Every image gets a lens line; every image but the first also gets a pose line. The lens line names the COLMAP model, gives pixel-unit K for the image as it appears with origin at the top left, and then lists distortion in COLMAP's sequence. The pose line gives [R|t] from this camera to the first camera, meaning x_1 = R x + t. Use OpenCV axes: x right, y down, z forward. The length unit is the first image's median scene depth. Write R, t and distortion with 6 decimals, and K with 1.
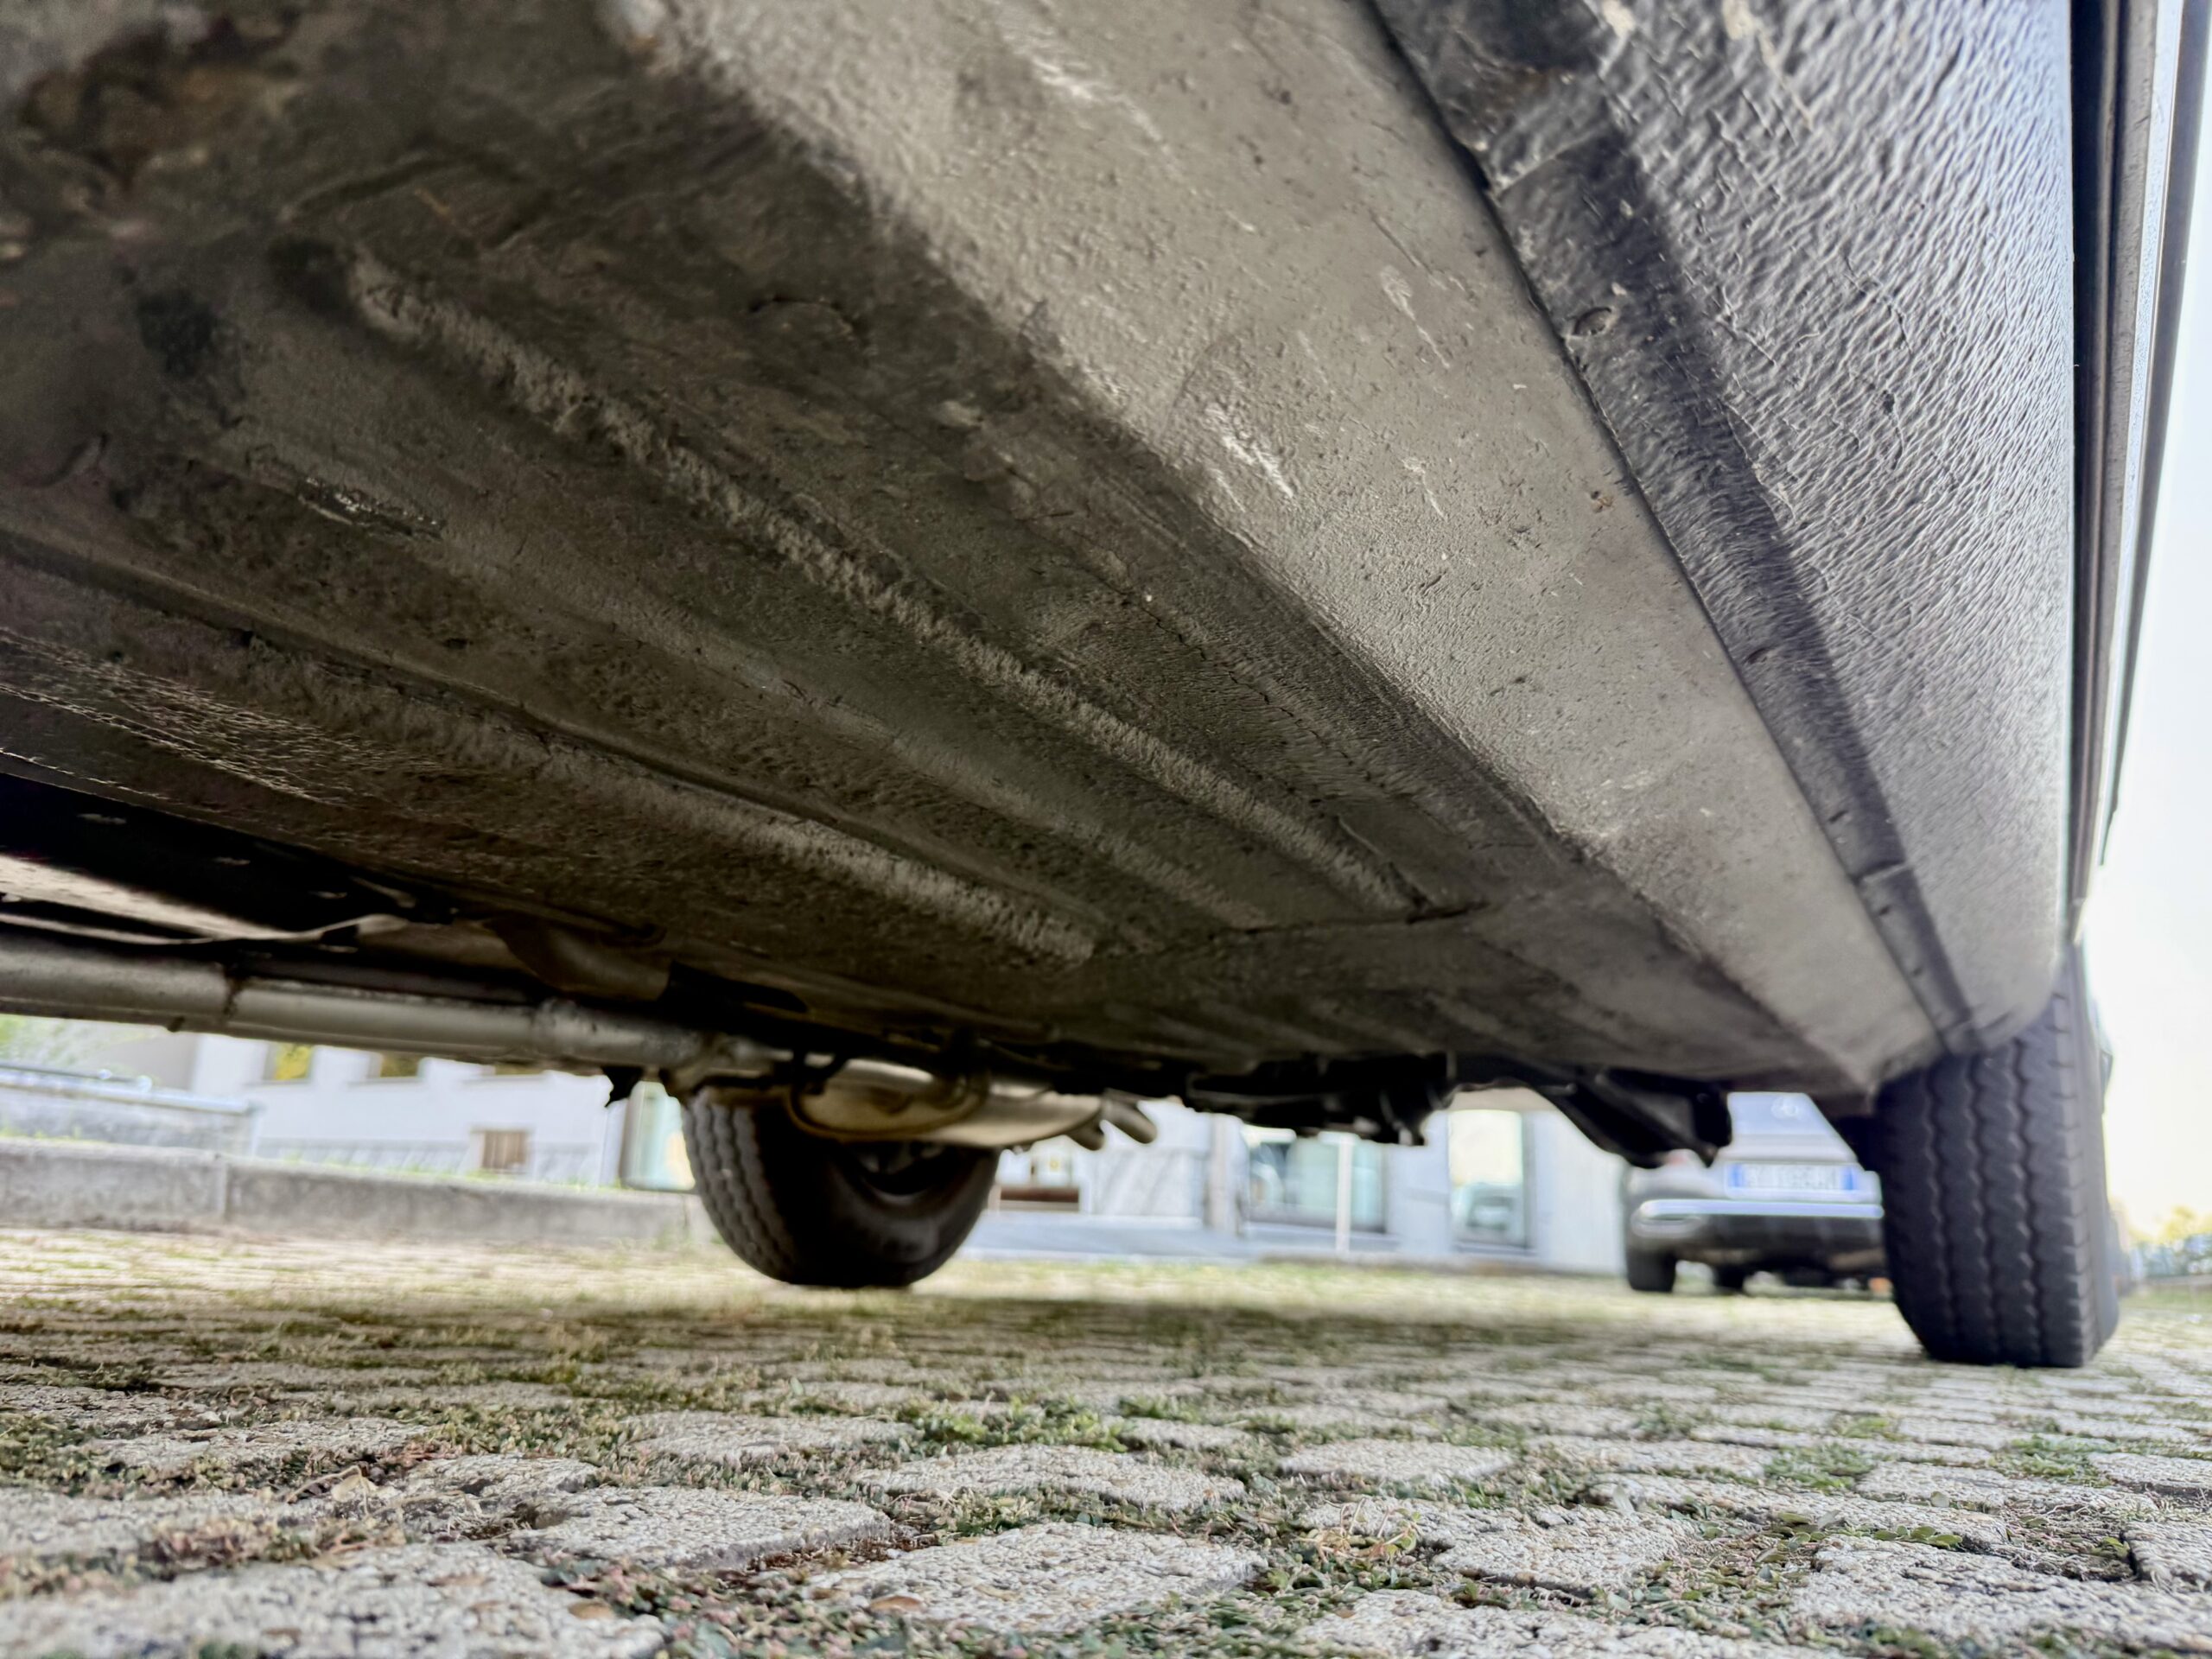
lens RADIAL K [[1591.7, 0, 1120.7], [0, 1591.7, 834.1], [0, 0, 1]] dist [0.056509, -0.109717]
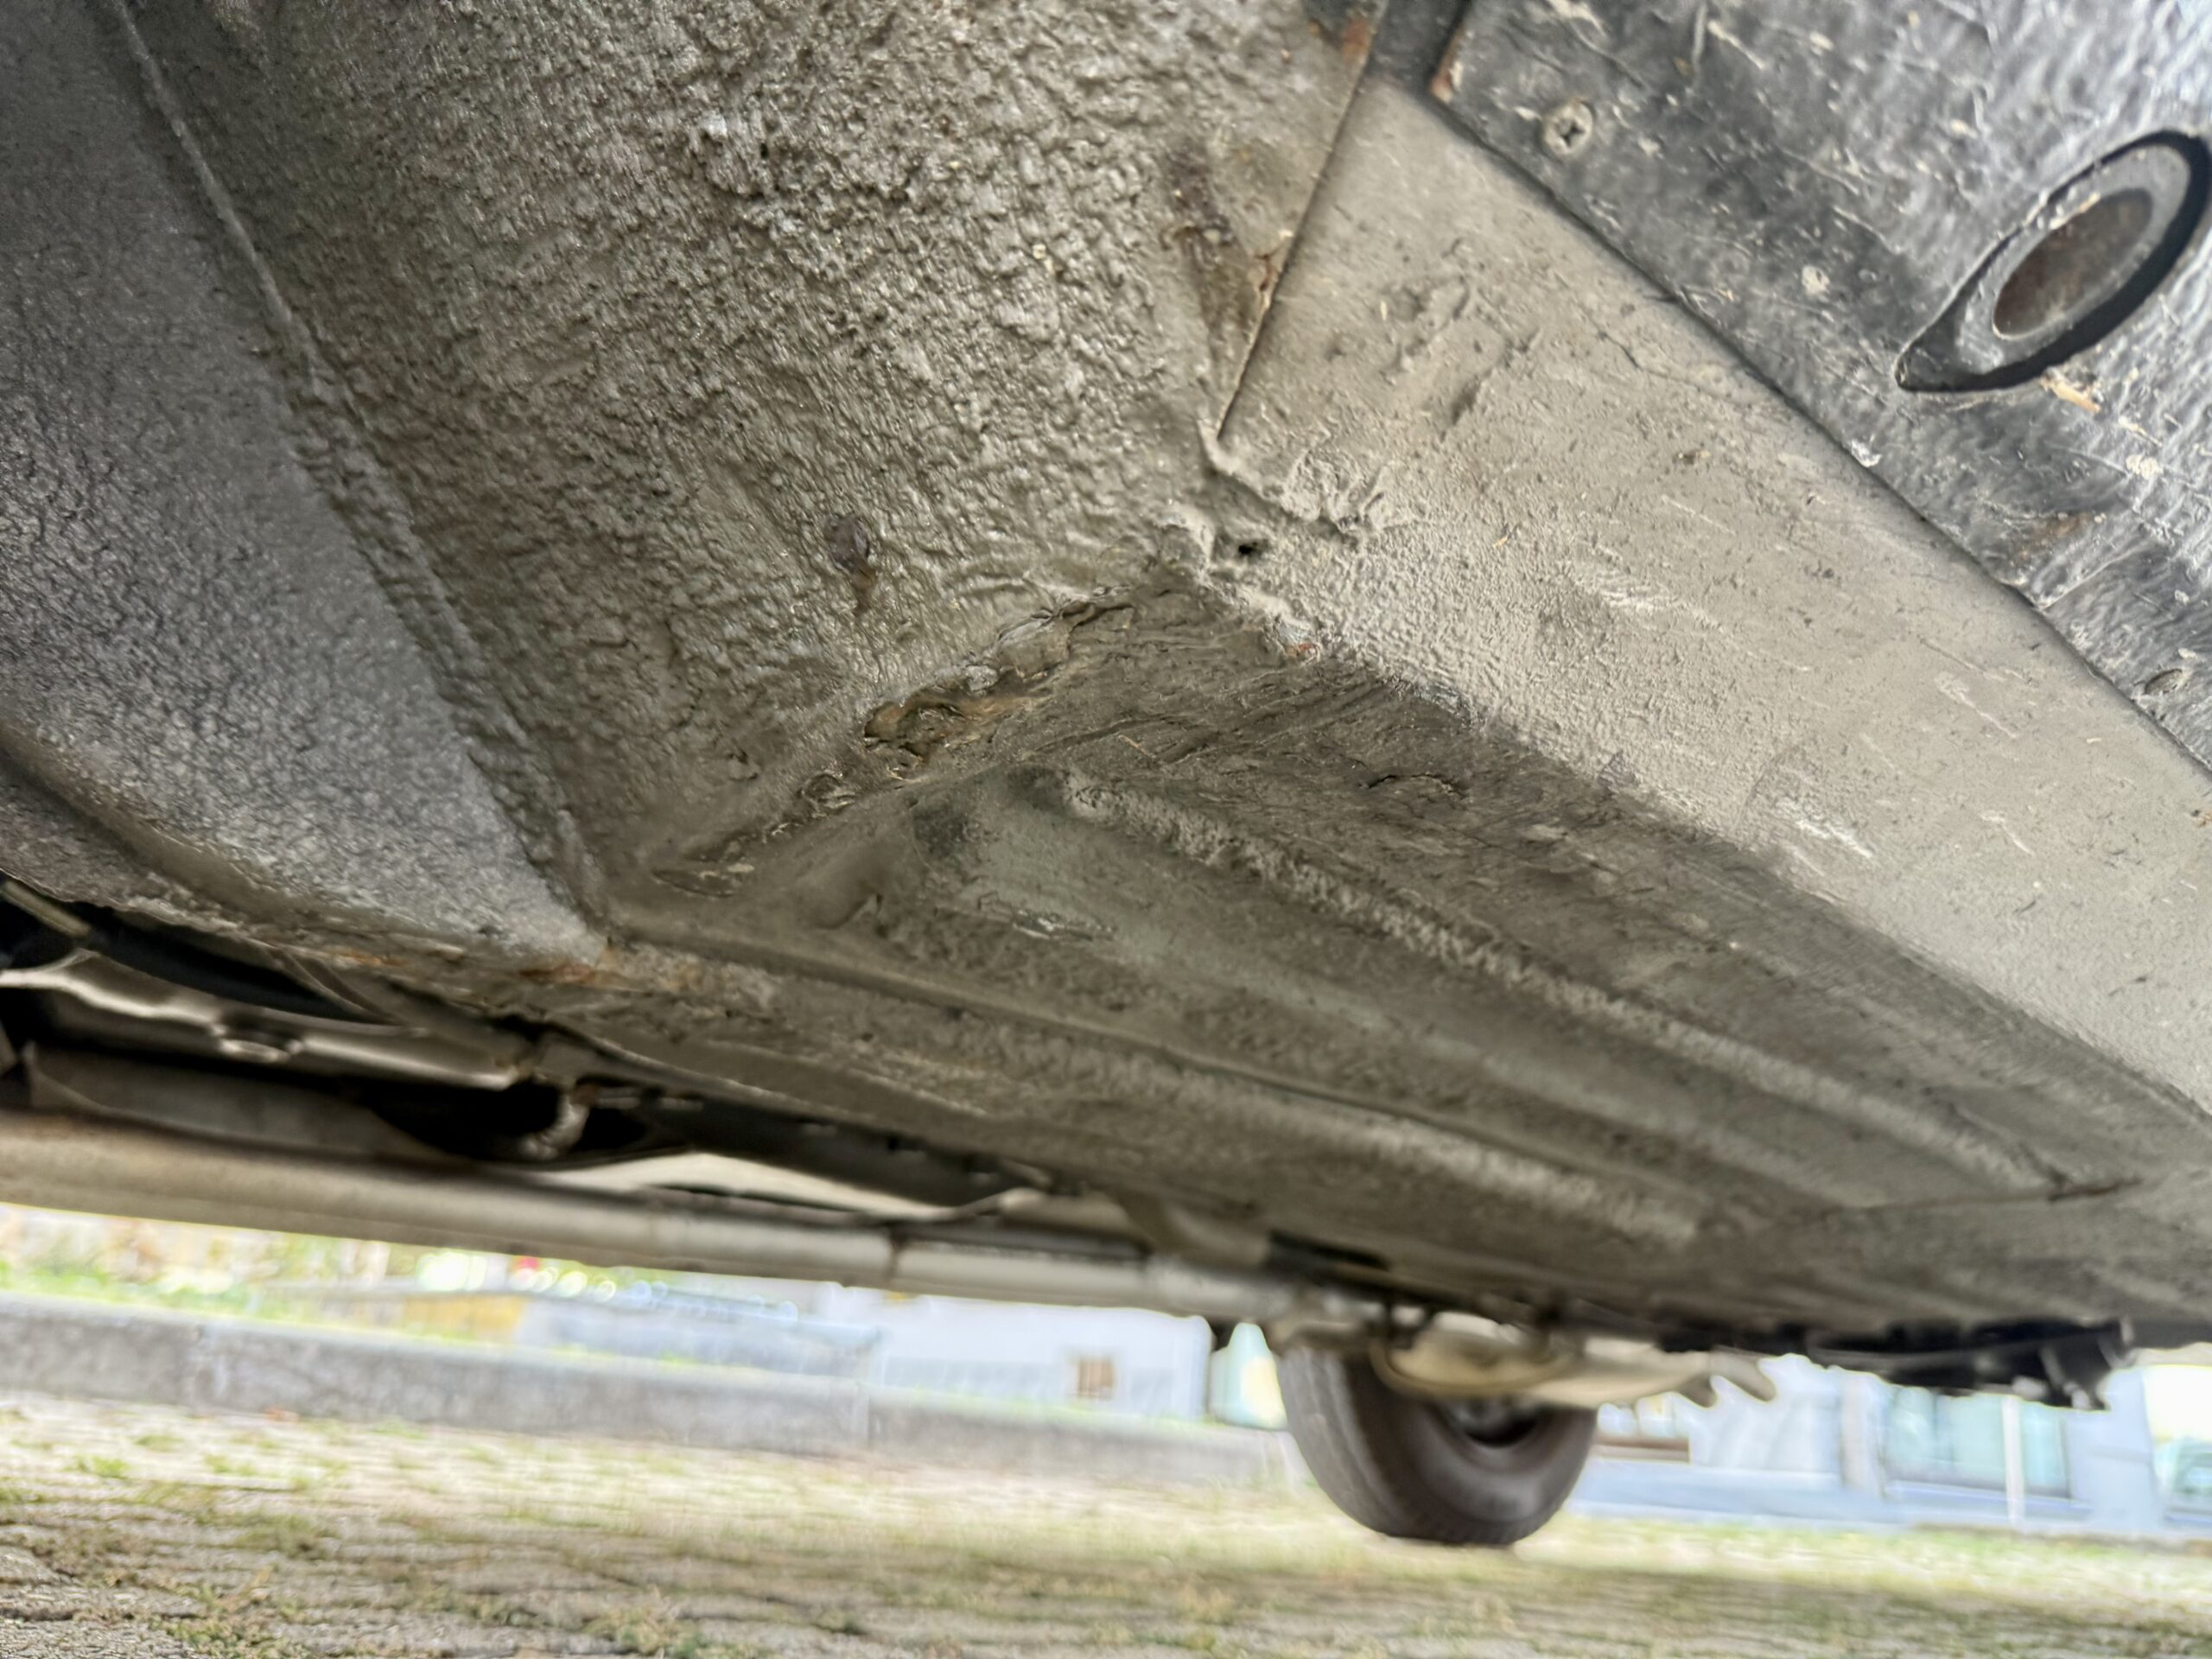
lens RADIAL K [[1591.7, 0, 1120.7], [0, 1591.7, 834.1], [0, 0, 1]] dist [0.056509, -0.109717]
pose [[0.940494, -0.089127, -0.327913, -0.006806], [0.043833, 0.988748, -0.143023, -0.071833], [0.336970, 0.120139, 0.933819, -0.123405]]
